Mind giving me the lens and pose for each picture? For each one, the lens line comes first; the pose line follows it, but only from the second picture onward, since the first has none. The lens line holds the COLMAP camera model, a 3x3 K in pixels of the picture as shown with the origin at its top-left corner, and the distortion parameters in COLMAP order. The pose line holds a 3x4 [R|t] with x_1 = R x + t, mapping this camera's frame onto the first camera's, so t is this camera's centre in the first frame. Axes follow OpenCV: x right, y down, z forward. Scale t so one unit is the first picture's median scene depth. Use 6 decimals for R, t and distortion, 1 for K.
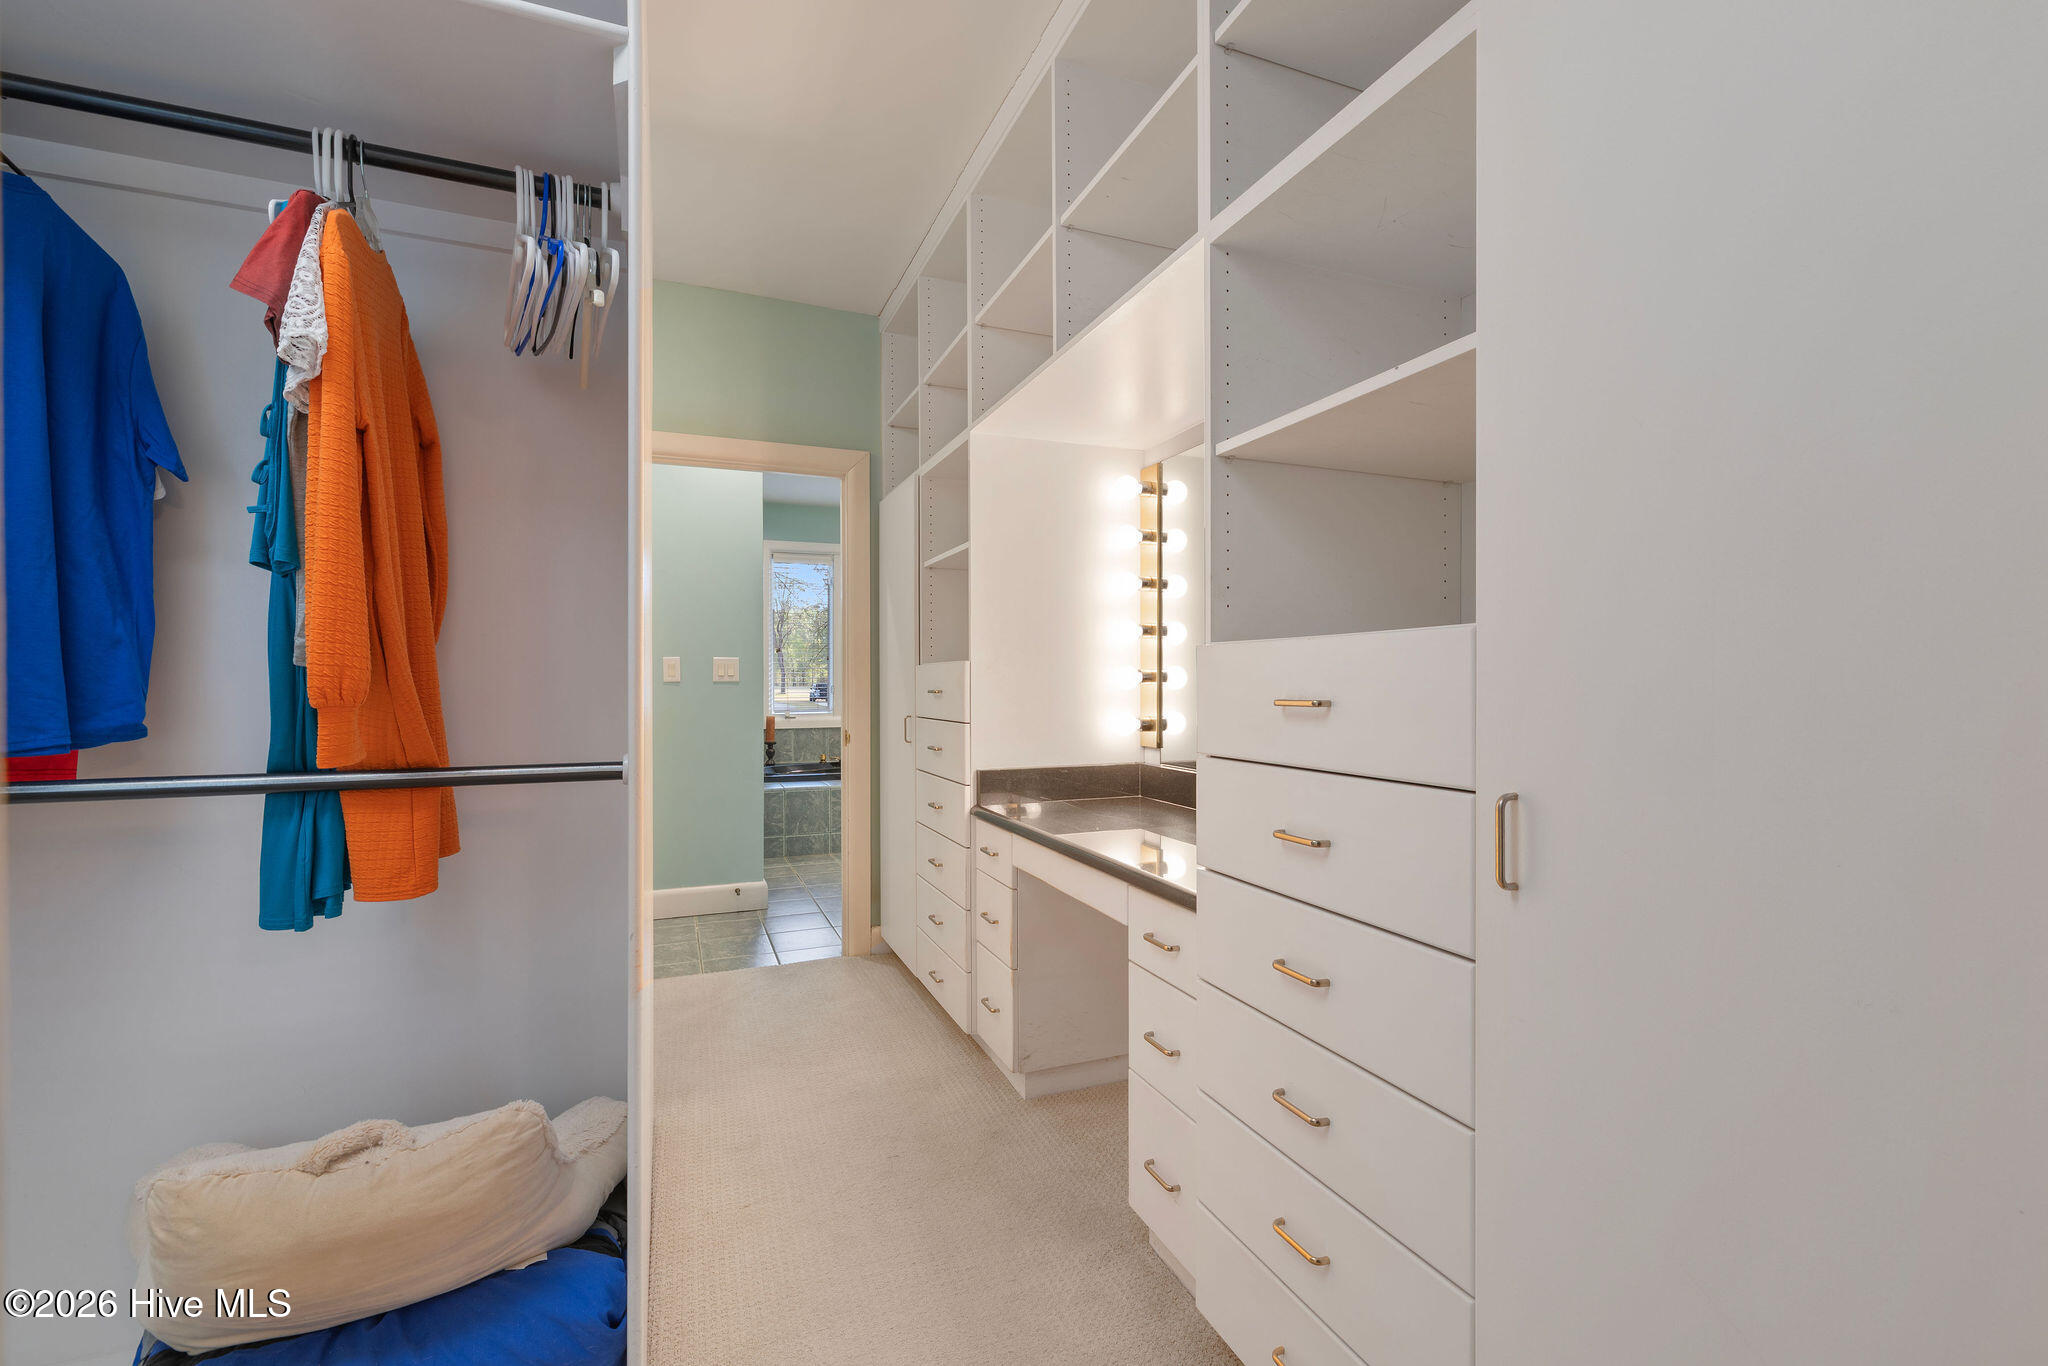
lens RADIAL K [[882.0, 0, 1022.8], [0, 882.0, 679.7], [0, 0, 1]] dist [-0.003973, 0.000361]
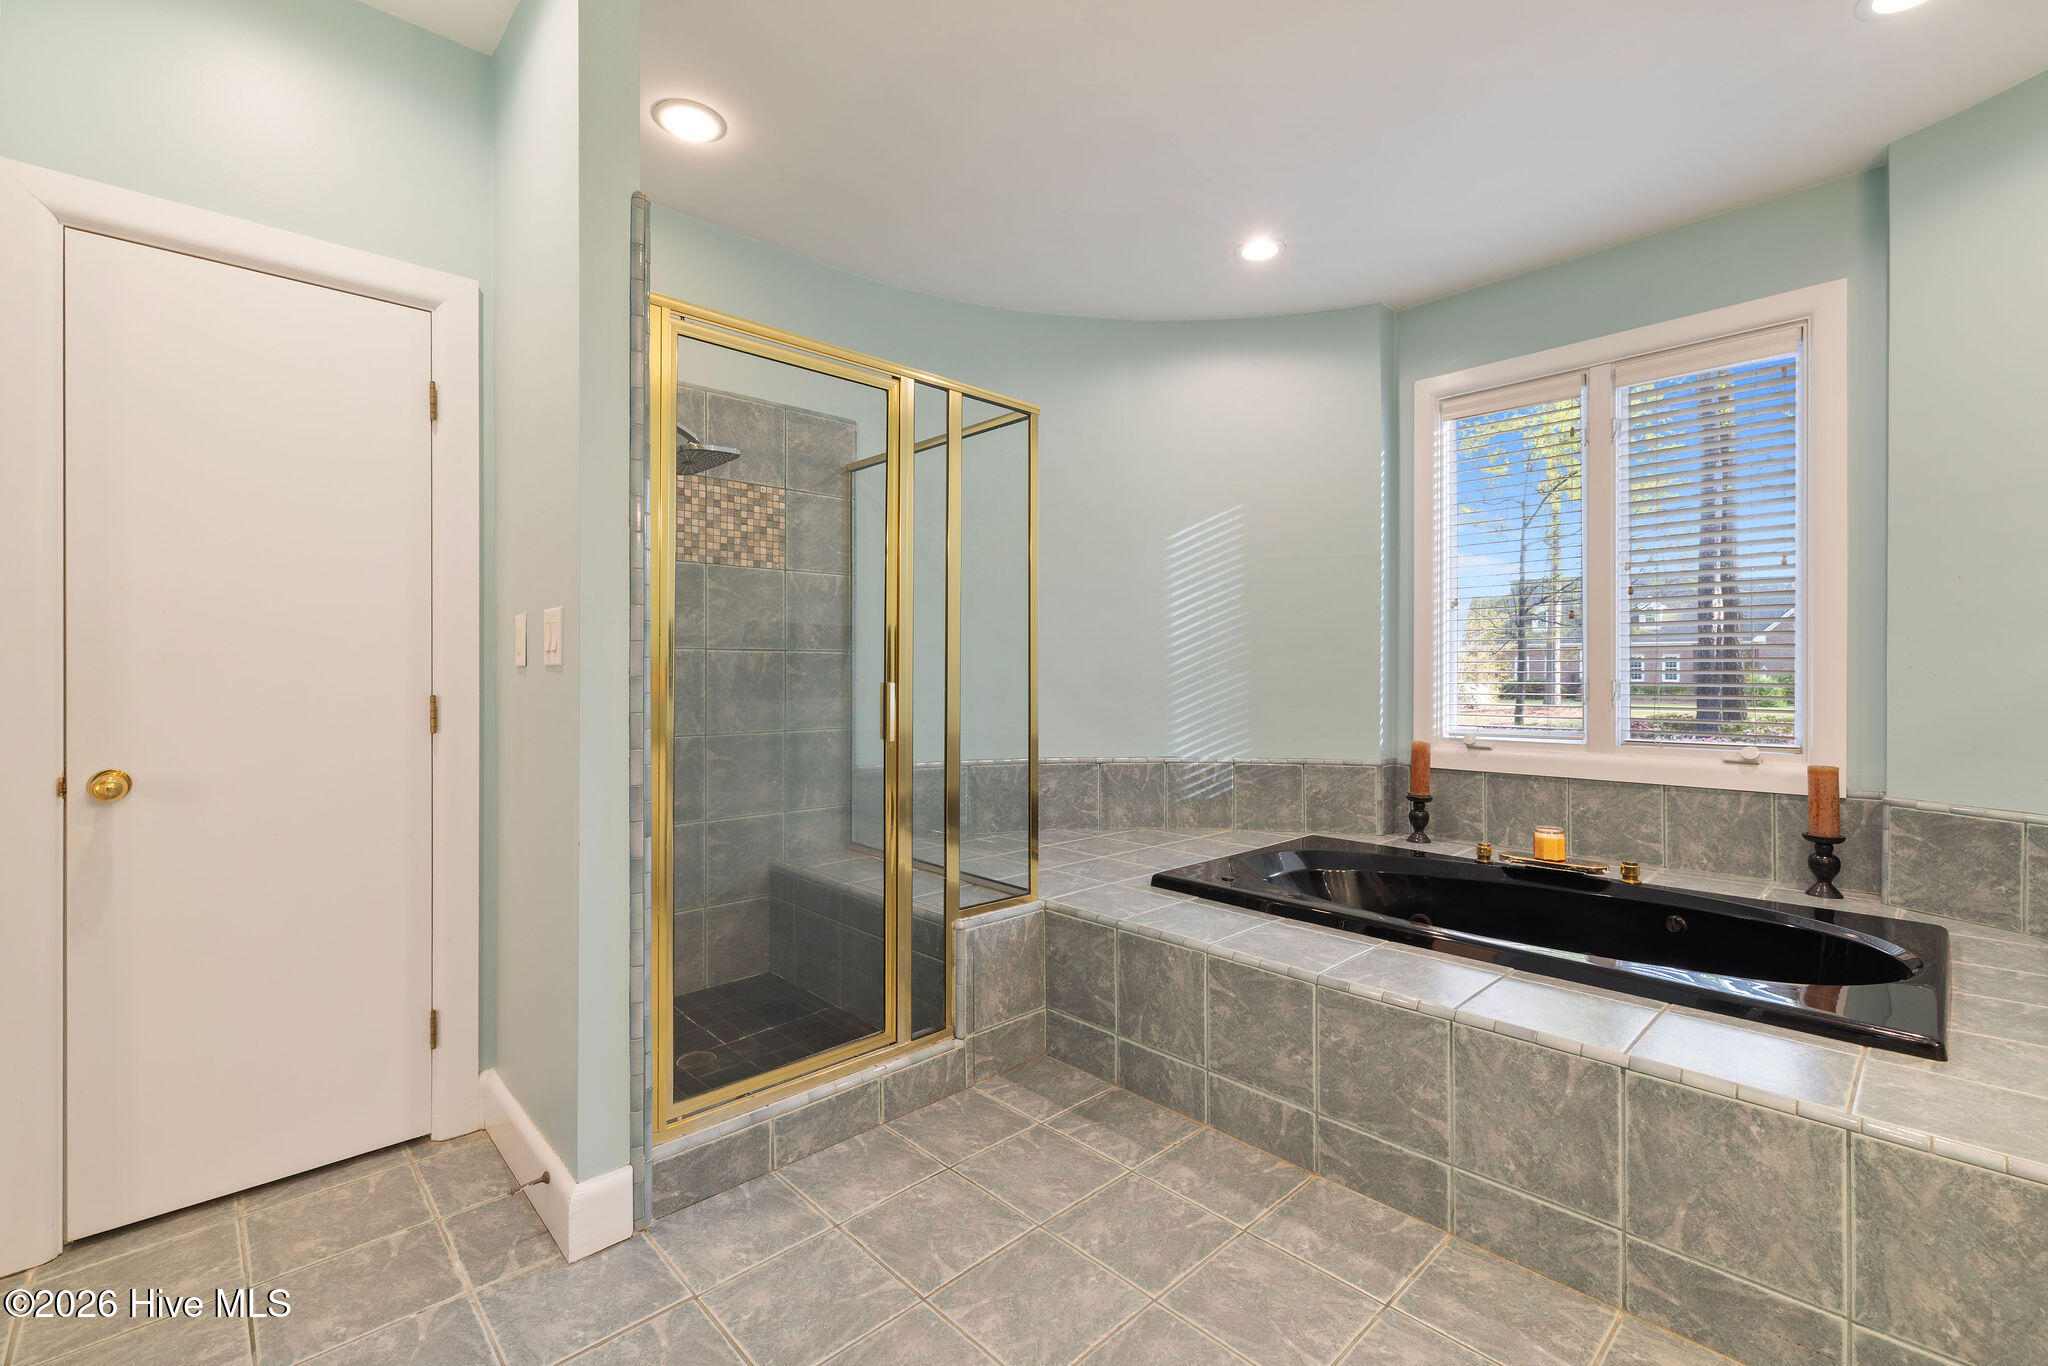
lens RADIAL K [[882.0, 0, 1024.5], [0, 882.0, 676.3], [0, 0, 1]] dist [-0.003973, 0.000361]
pose [[0.364343, 0.005116, -0.931251, 0.077728], [-0.001861, 0.999987, 0.004765, 0.003960], [0.931263, -0.000003, 0.364348, 0.611404]]
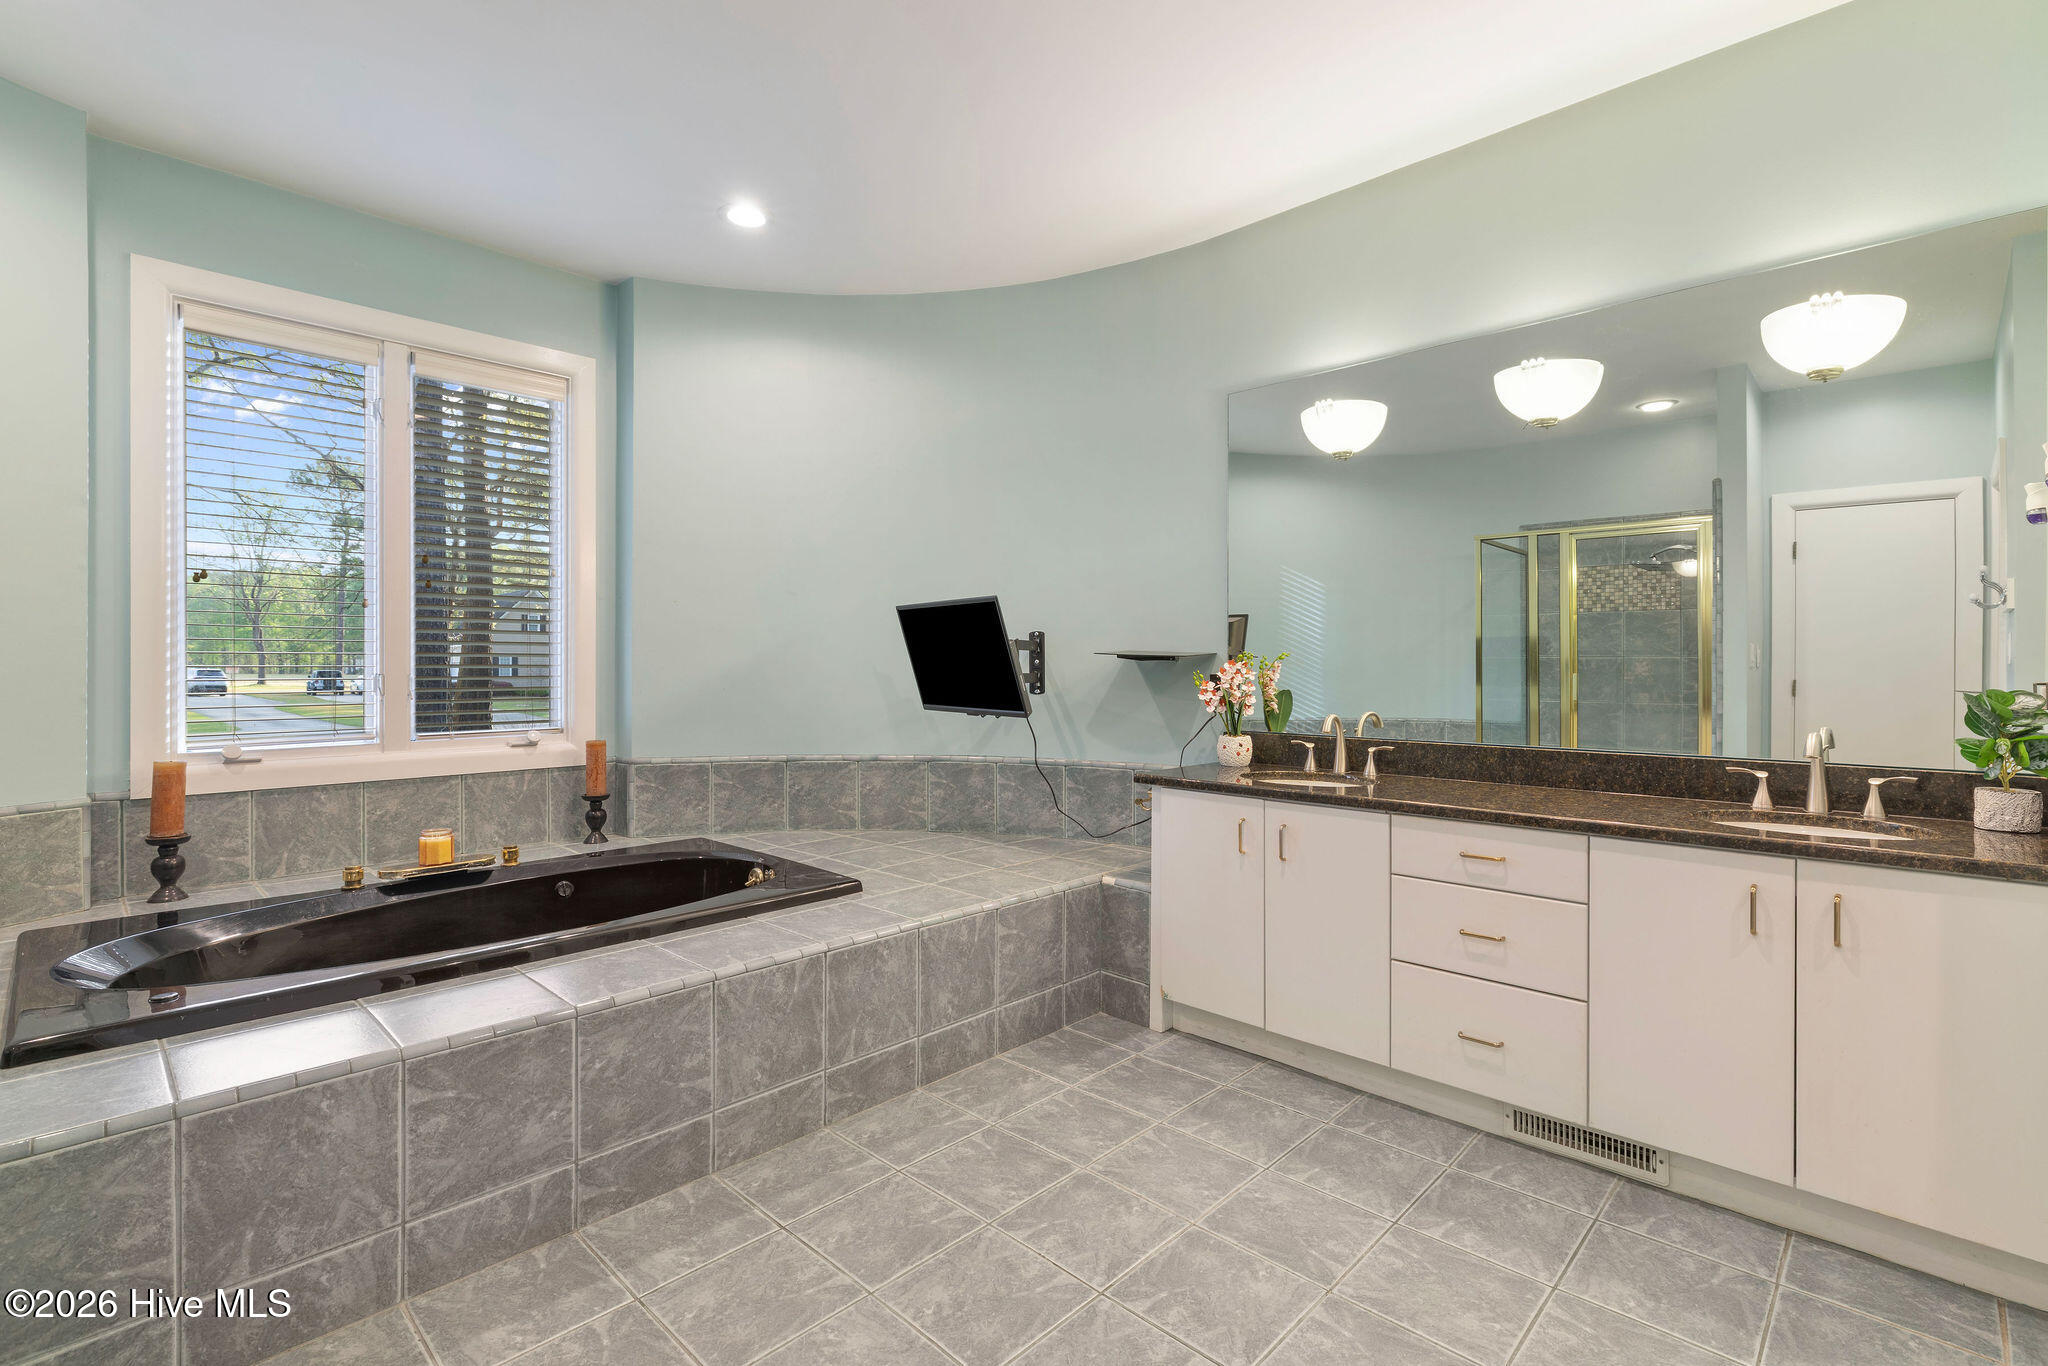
lens RADIAL K [[938.5, 0, 1026.8], [0, 938.5, 675.1], [0, 0, 1]] dist [0.003747, 0.000030]
pose [[0.914661, -0.001223, 0.404220, -0.123729], [-0.002529, 0.999959, 0.008746, 0.002944], [-0.404214, -0.009022, 0.914620, 0.512225]]
